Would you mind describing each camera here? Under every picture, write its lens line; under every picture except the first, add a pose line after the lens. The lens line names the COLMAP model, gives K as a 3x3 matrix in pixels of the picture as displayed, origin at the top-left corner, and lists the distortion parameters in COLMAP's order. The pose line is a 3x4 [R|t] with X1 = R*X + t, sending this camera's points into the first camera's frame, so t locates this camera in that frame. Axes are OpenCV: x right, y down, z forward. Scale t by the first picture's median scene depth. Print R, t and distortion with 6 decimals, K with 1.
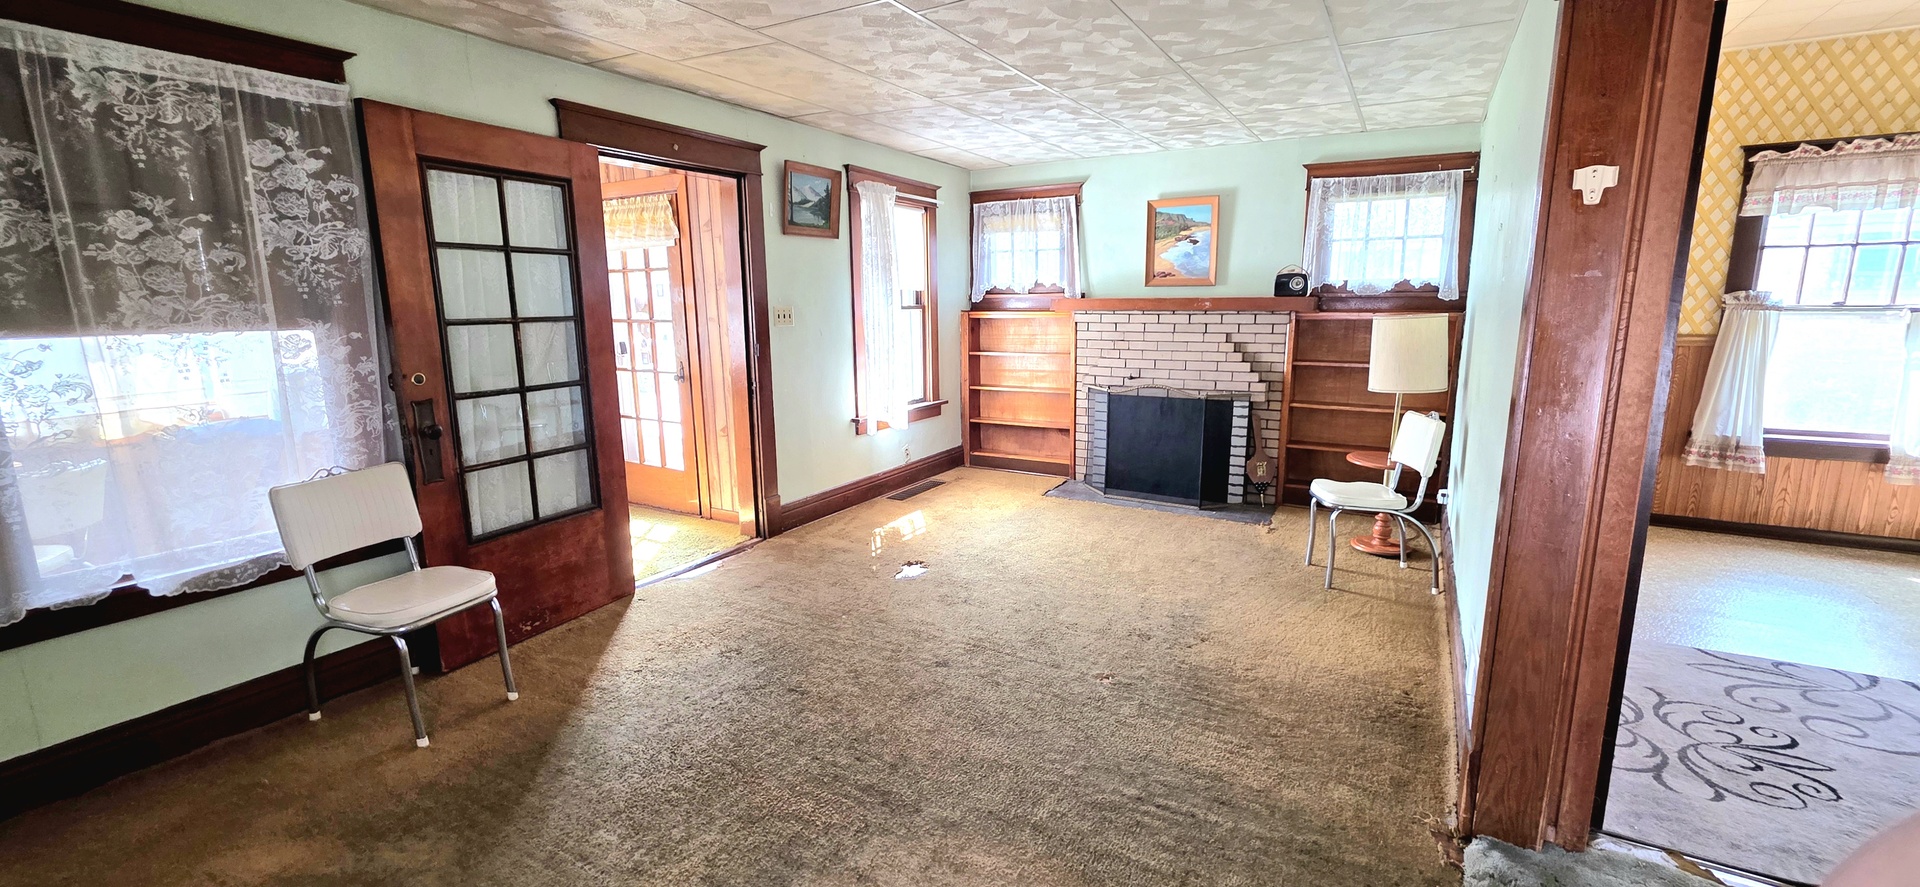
lens RADIAL K [[771.9, 0, 968.4], [0, 771.9, 440.9], [0, 0, 1]] dist [0.003816, -0.000636]
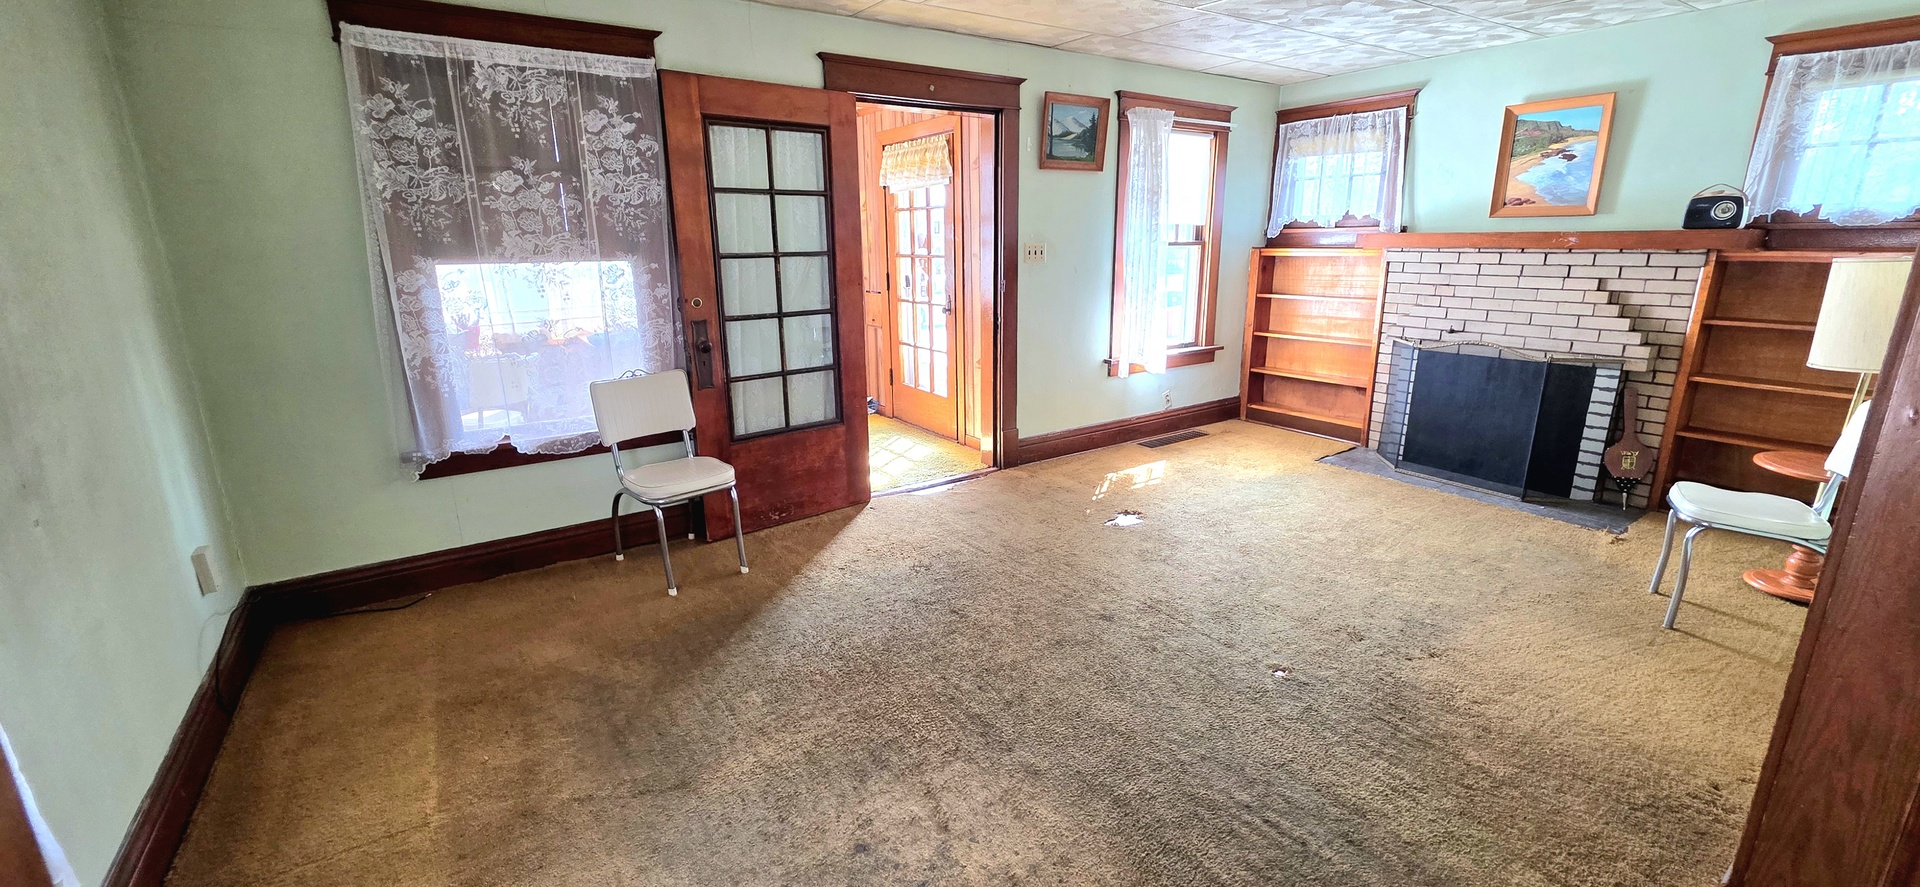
lens RADIAL K [[771.9, 0, 966.4], [0, 771.9, 439.6], [0, 0, 1]] dist [0.003816, -0.000636]
pose [[0.901899, 0.107701, -0.418304, 0.168767], [-0.075026, 0.992756, 0.093842, -0.009785], [0.425381, -0.053252, 0.903446, 0.054288]]
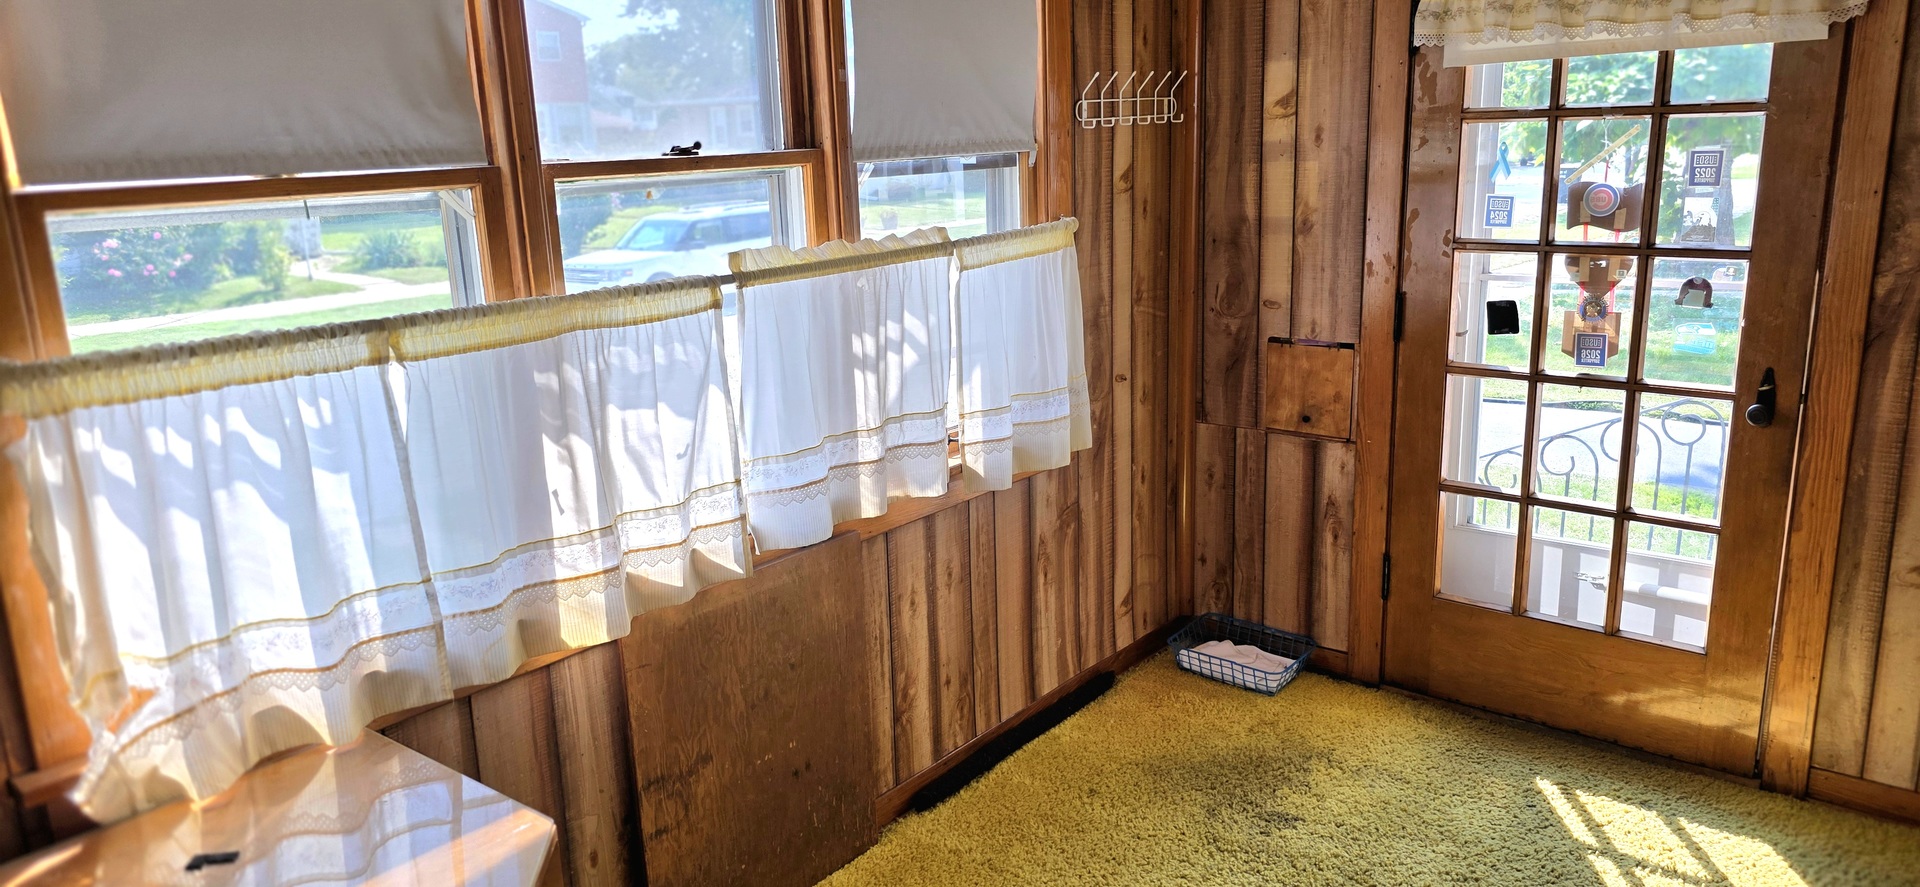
lens RADIAL K [[1255.6, 0, 960.2], [0, 1255.6, 436.2], [0, 0, 1]] dist [0.001823, 0.000462]
pose [[0.981838, 0.014802, -0.189144, -0.904053], [-0.003548, 0.998210, 0.059696, -0.149689], [0.189689, -0.057941, 0.980133, 0.522564]]
